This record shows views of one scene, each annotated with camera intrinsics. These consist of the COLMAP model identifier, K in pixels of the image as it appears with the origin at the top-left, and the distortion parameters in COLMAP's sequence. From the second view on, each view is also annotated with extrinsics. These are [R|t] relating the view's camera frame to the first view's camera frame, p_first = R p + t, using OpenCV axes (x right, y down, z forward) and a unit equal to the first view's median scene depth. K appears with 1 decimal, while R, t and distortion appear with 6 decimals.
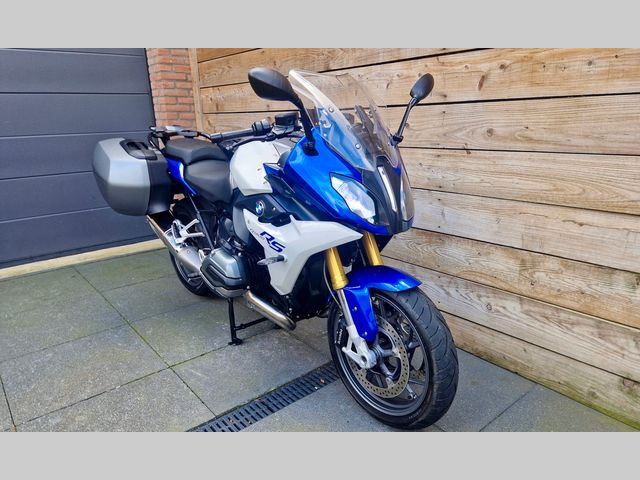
lens RADIAL K [[453.1, 0, 337.3], [0, 453.1, 236.3], [0, 0, 1]] dist [0.066965, -0.061420]
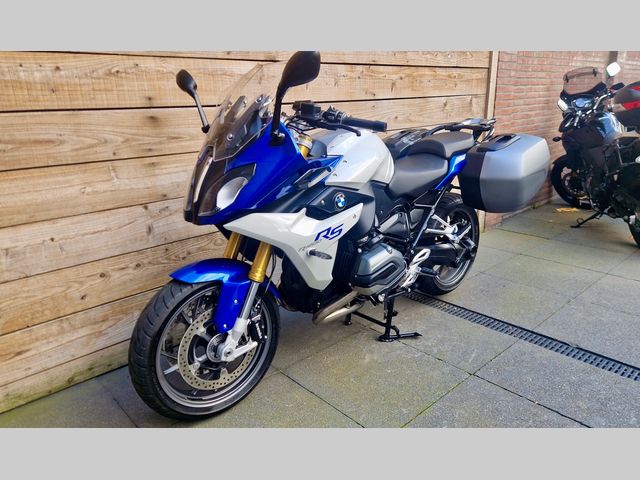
lens RADIAL K [[452.3, 0, 318.9], [0, 452.3, 238.3], [0, 0, 1]] dist [0.057579, -0.053826]
pose [[-0.035020, -0.266713, 0.963140, -1.294325], [0.285603, 0.920868, 0.265391, -0.337735], [-0.957708, 0.284370, 0.043925, 1.296288]]
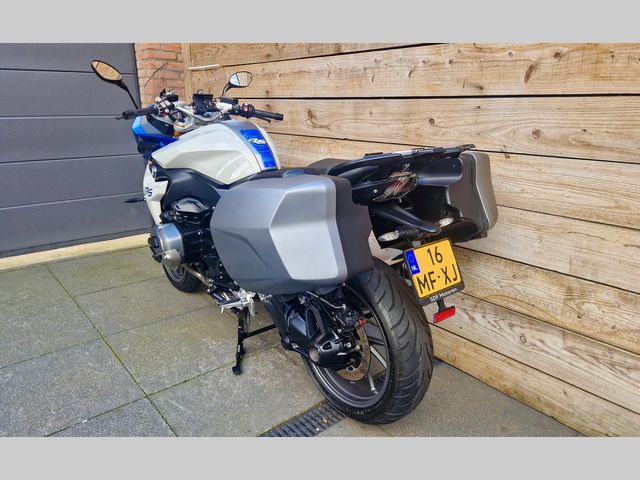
lens RADIAL K [[468.6, 0, 330.9], [0, 468.6, 237.5], [0, 0, 1]] dist [0.028779, -0.006101]
pose [[0.999511, 0.031181, 0.002425, -0.036043], [-0.031226, 0.999273, 0.021874, -0.045195], [-0.001741, -0.021939, 0.999758, 0.135488]]
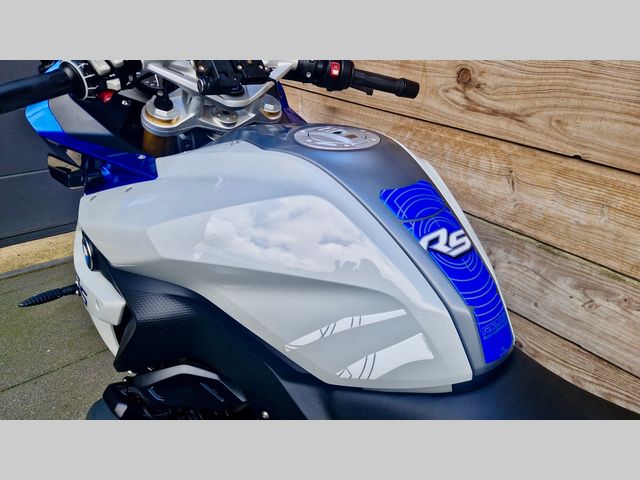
lens RADIAL K [[429.4, 0, 317.9], [0, 429.4, 241.4], [0, 0, 1]] dist [0.060664, -0.055127]
pose [[0.997033, 0.068542, 0.035039, -0.283033], [-0.074855, 0.969453, 0.233576, -0.279168], [-0.017959, -0.235506, 0.971707, 0.911754]]
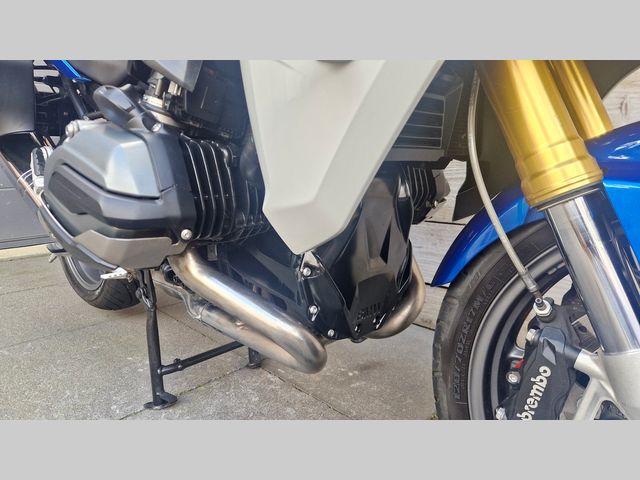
lens RADIAL K [[429.4, 0, 317.9], [0, 429.4, 241.4], [0, 0, 1]] dist [0.060664, -0.055127]
pose [[0.997583, -0.002325, 0.069447, -0.121754], [0.007931, 0.996719, -0.080552, 0.135702], [-0.069032, 0.080908, 0.994328, 0.673729]]
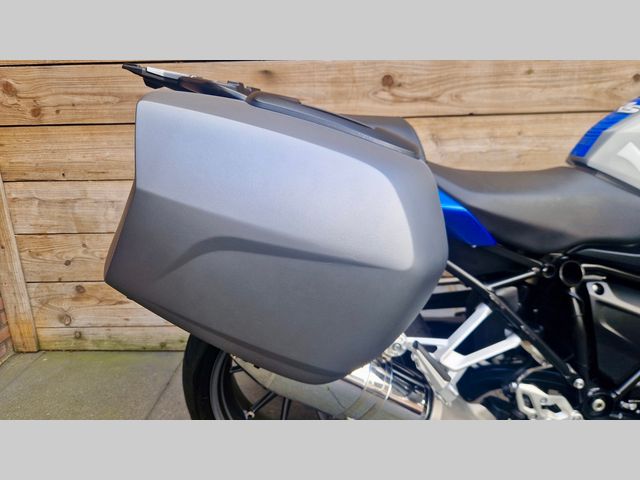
lens RADIAL K [[438.1, 0, 318.0], [0, 438.1, 238.9], [0, 0, 1]] dist [0.049330, -0.063827]
pose [[0.684926, -0.203447, 0.699632, -0.783764], [0.195027, 0.976379, 0.092994, -0.187713], [-0.702026, 0.072753, 0.708425, 1.023032]]
